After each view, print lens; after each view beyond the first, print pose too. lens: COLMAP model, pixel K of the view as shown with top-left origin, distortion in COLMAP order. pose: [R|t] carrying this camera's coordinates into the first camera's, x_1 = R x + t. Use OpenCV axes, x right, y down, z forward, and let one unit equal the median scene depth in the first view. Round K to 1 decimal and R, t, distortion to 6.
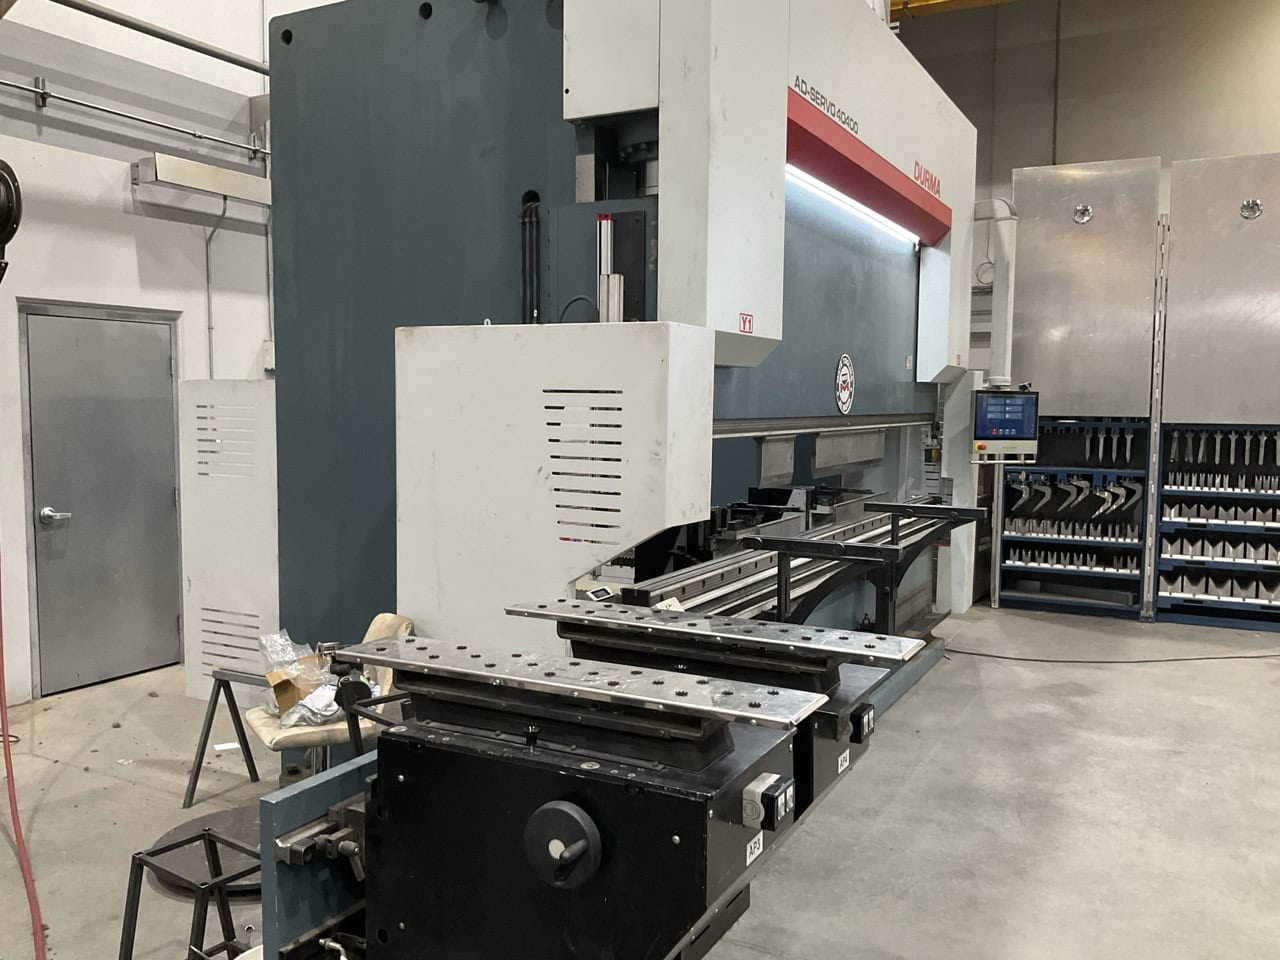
lens RADIAL K [[1076.7, 0, 641.0], [0, 1076.7, 478.3], [0, 0, 1]] dist [0.006672, -0.008218]
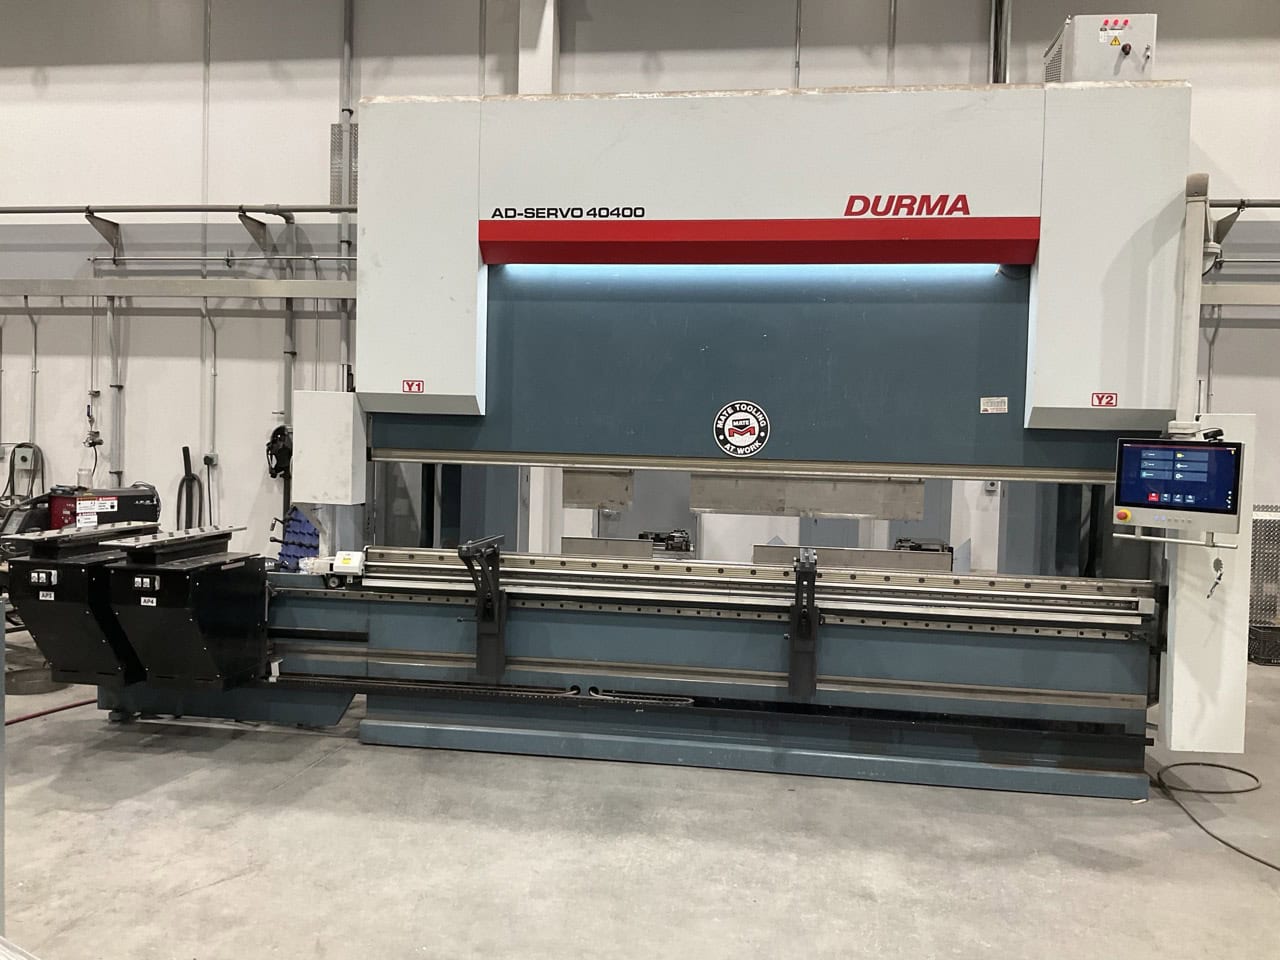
lens RADIAL K [[1076.7, 0, 641.1], [0, 1076.7, 481.4], [0, 0, 1]] dist [0.006672, -0.008218]
pose [[0.325538, 0.040223, -0.944673, 1.125432], [-0.092320, 0.995673, 0.010581, -0.036596], [0.941011, 0.083768, 0.327842, 0.544176]]
